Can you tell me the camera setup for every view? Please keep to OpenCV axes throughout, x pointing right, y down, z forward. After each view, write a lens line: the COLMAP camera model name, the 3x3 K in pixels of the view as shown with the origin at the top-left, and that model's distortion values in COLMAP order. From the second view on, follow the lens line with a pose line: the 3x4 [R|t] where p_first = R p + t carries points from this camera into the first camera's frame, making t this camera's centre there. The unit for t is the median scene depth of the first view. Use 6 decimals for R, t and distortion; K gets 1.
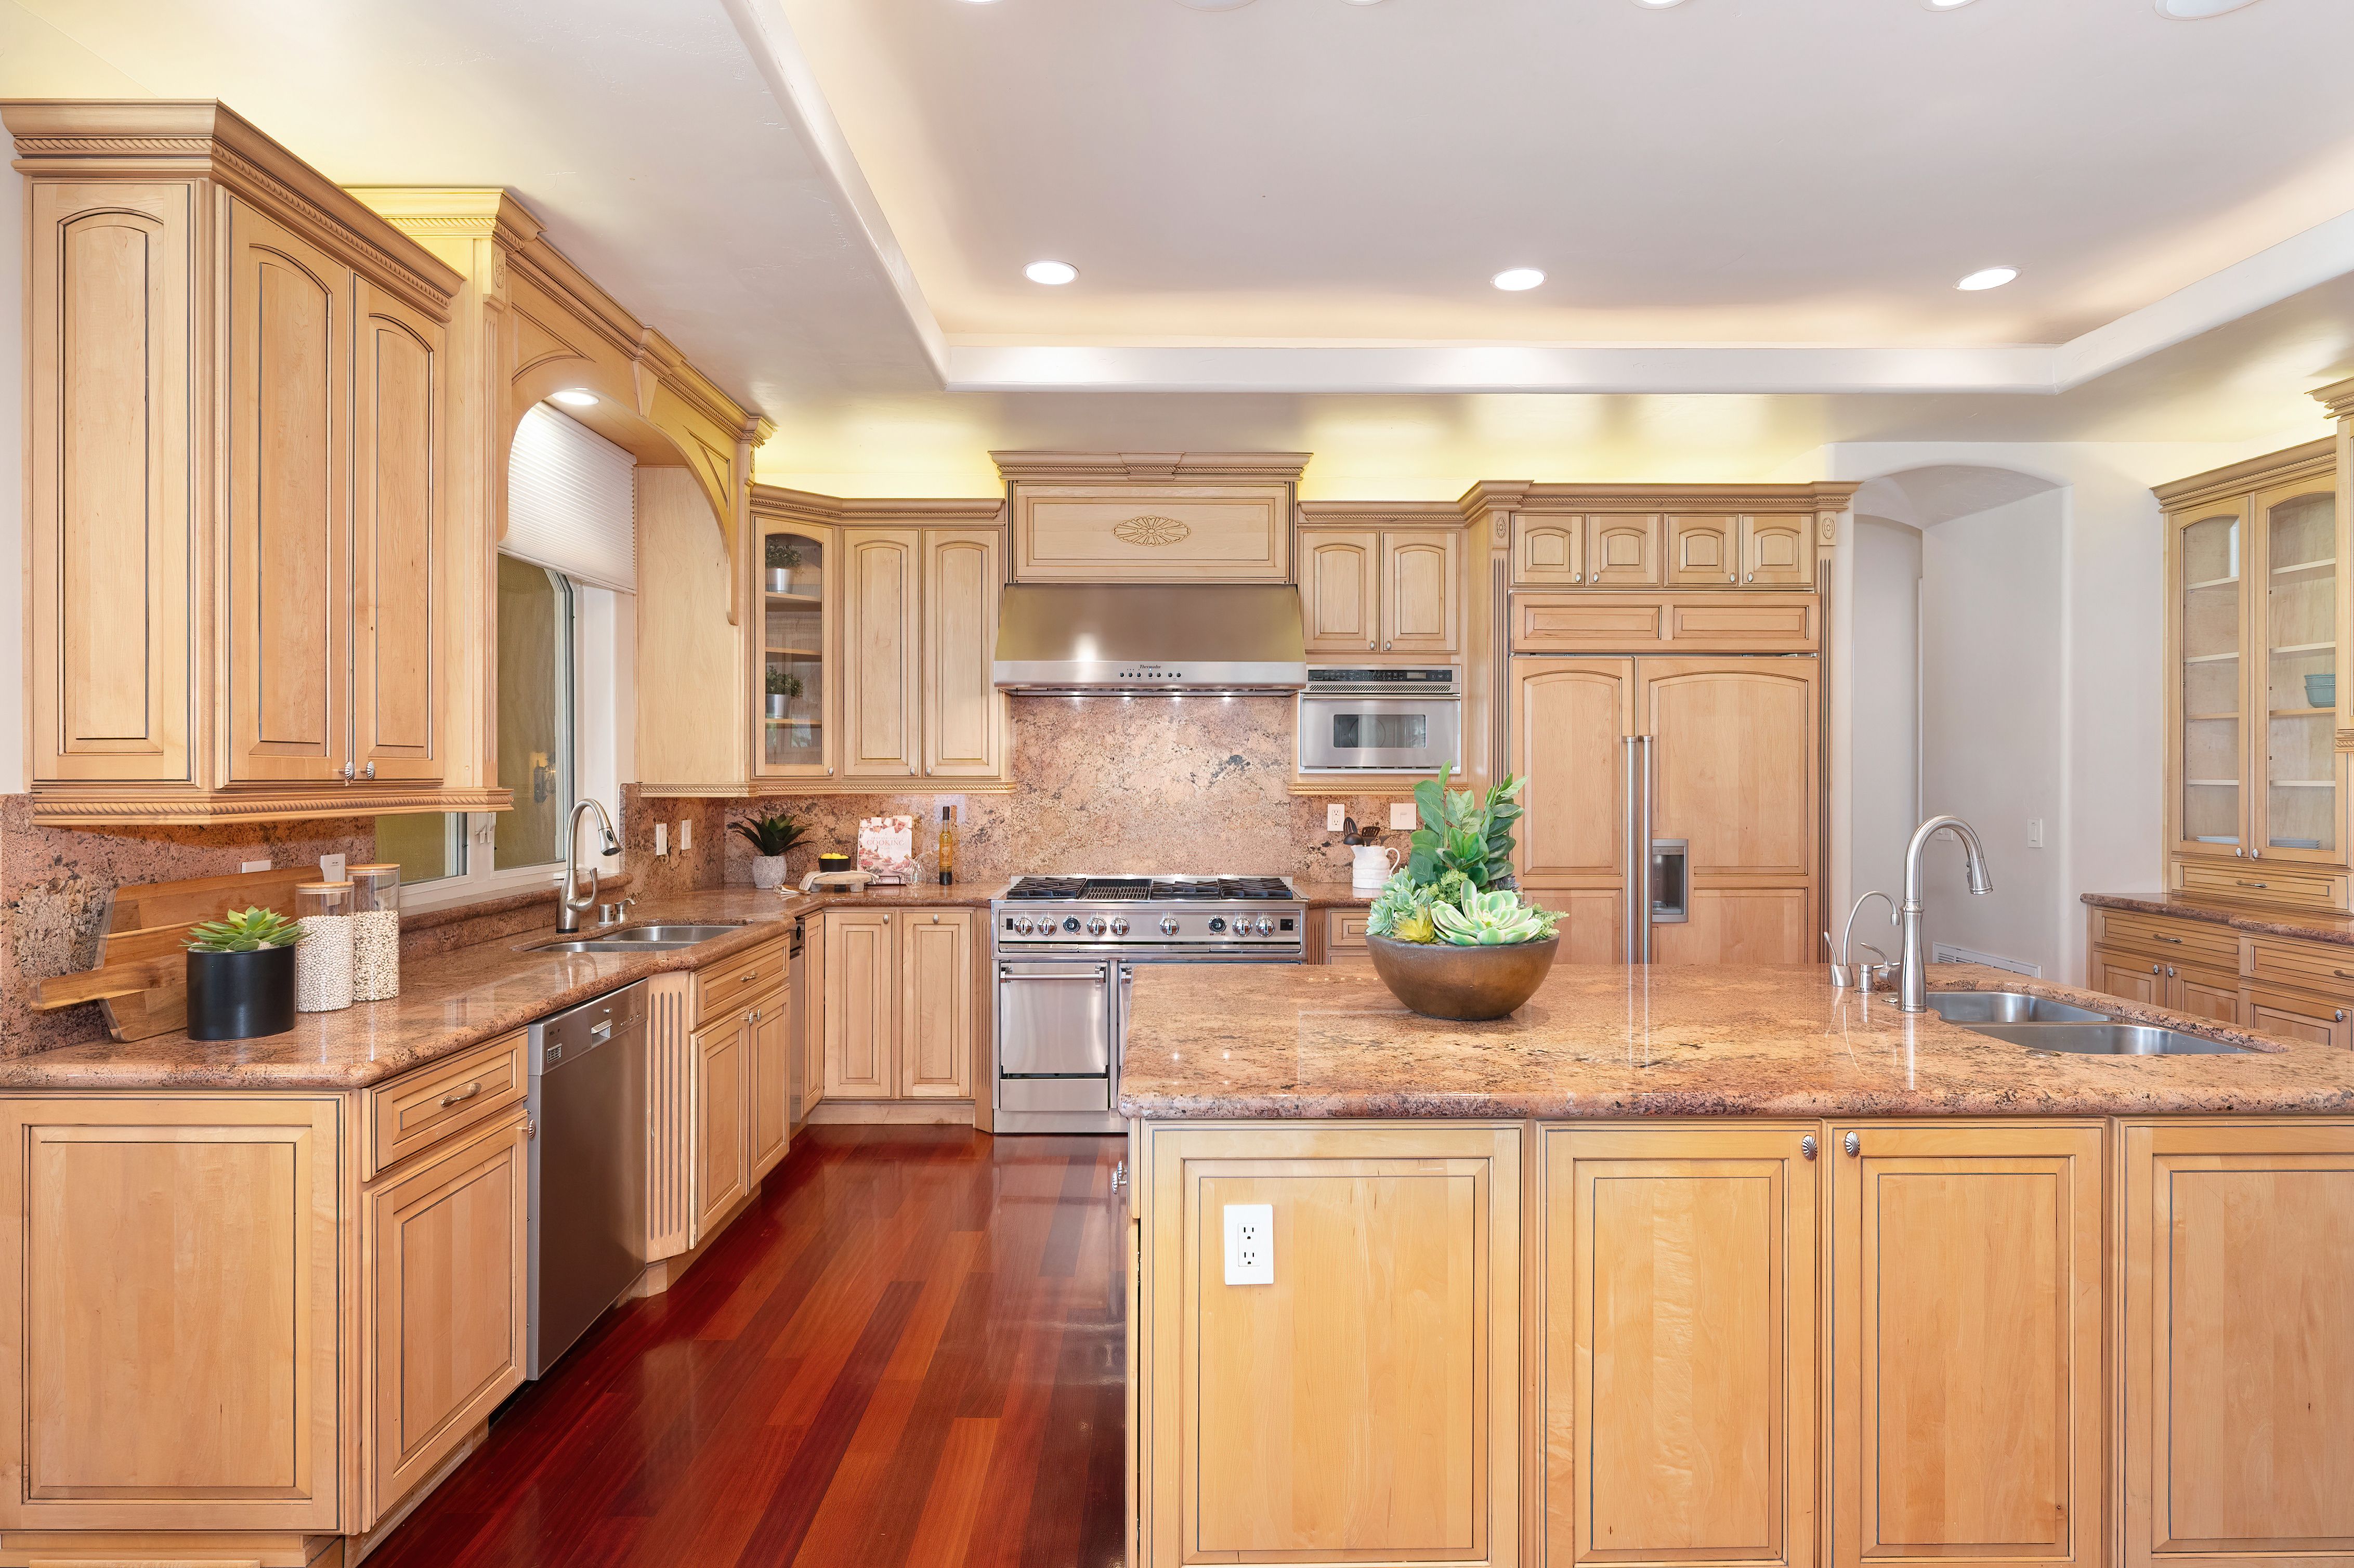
lens RADIAL K [[1225.4, 0, 1172.5], [0, 1225.4, 772.0], [0, 0, 1]] dist [0.000128, -0.000232]
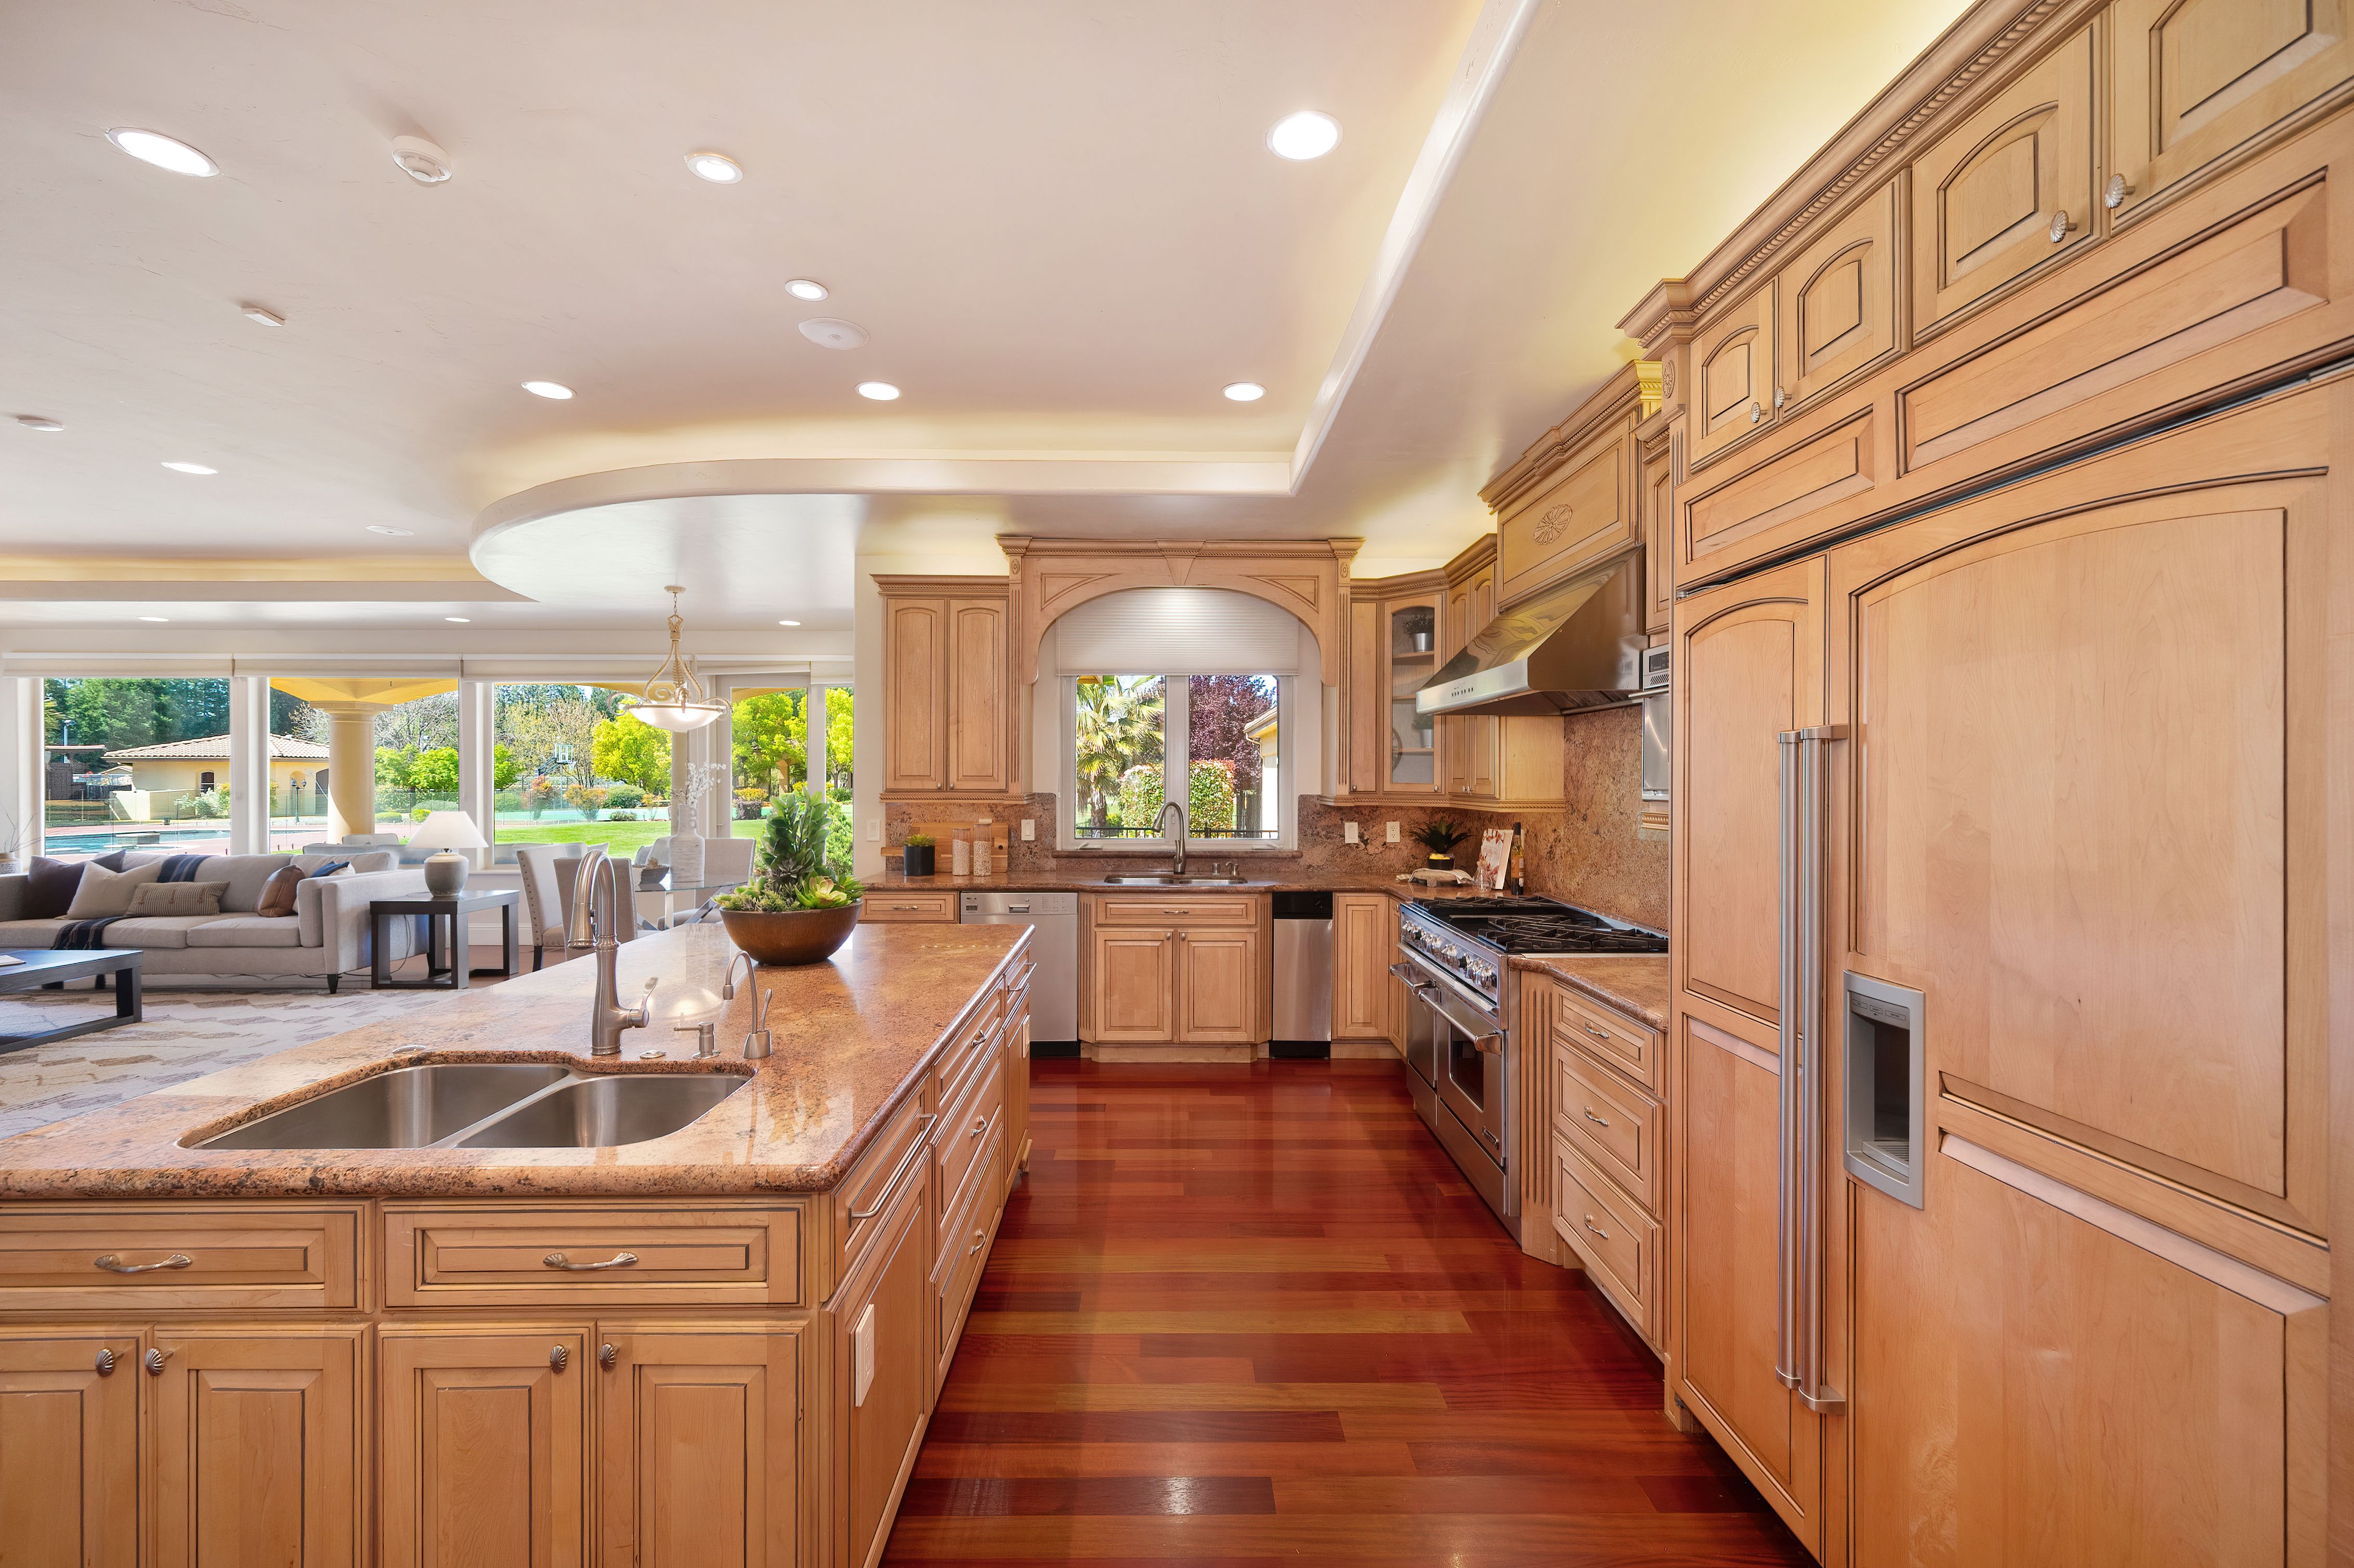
lens RADIAL K [[928.3, 0, 1162.5], [0, 928.3, 787.6], [0, 0, 1]] dist [0.005389, 0.000234]
pose [[-0.000528, 0.010517, -0.999945, 0.701065], [-0.004702, 0.999934, 0.010520, -0.010917], [0.999989, 0.004707, -0.000479, 0.755143]]
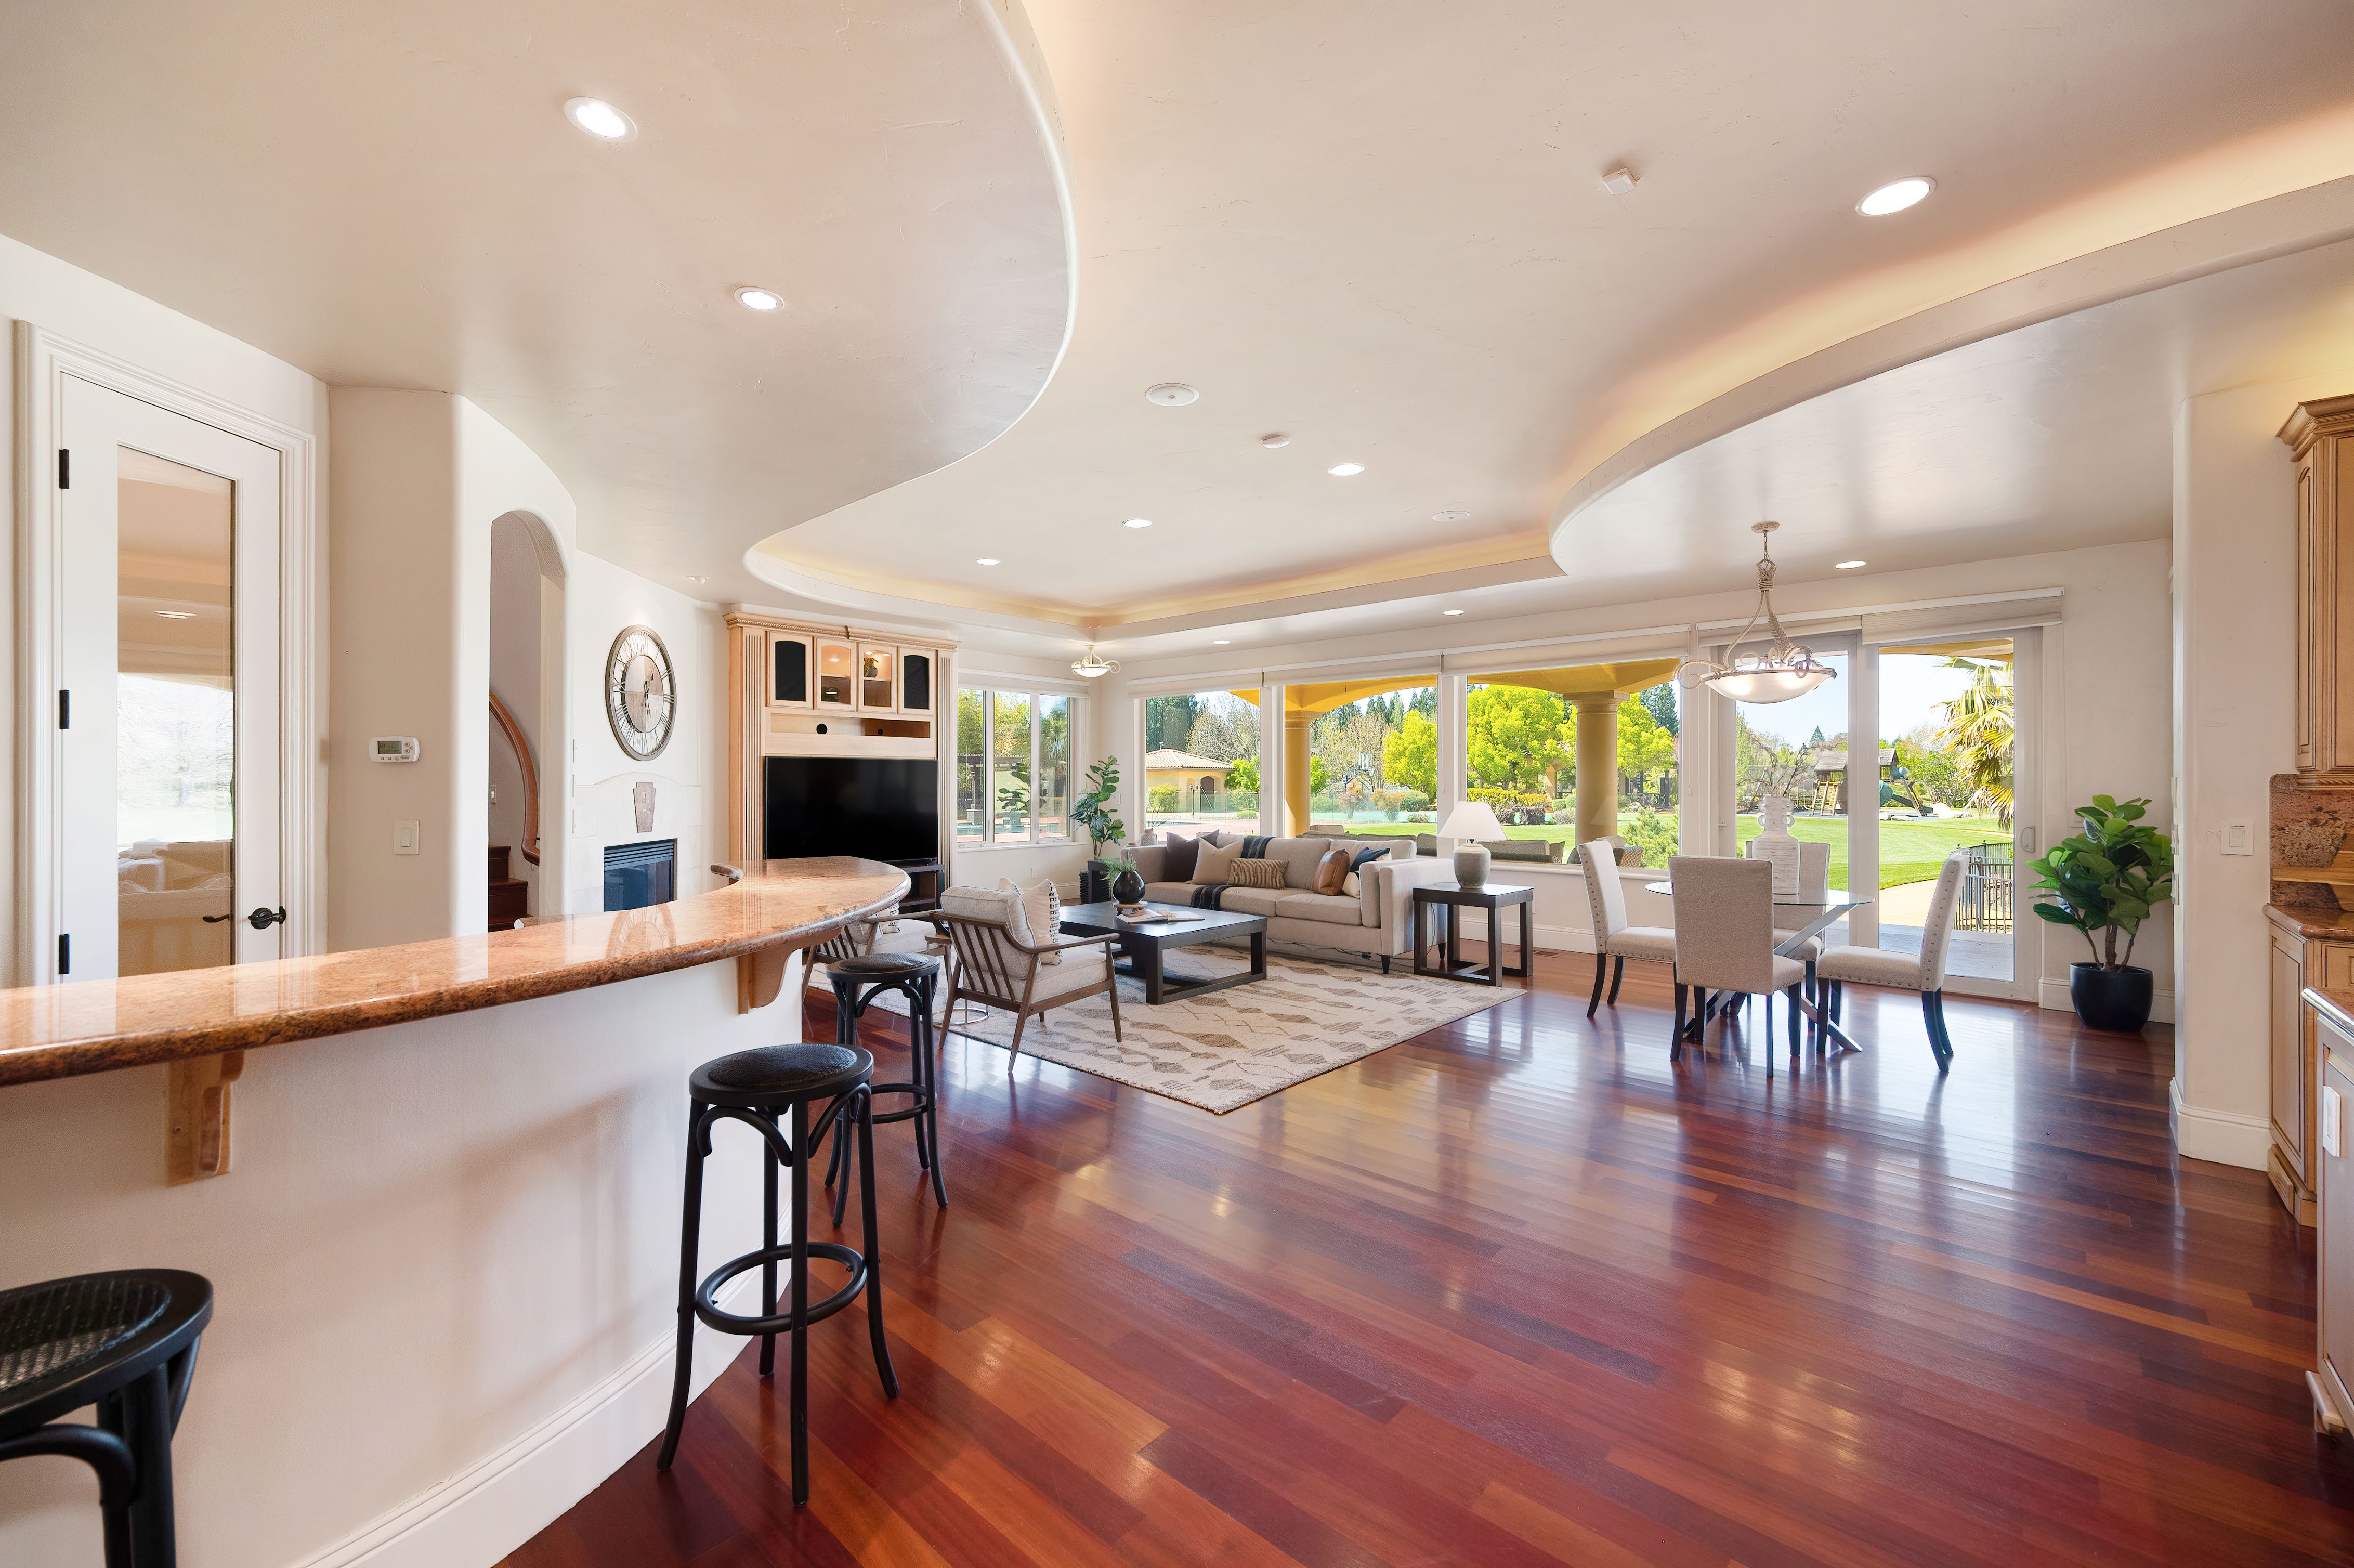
lens RADIAL K [[936.3, 0, 1182.7], [0, 936.3, 776.3], [0, 0, 1]] dist [0.002349, 0.000079]
pose [[-0.673385, -0.007705, -0.739252, 0.613233], [-0.004955, 0.999970, -0.005909, 0.017124], [0.739275, -0.000317, -0.673403, 0.302375]]
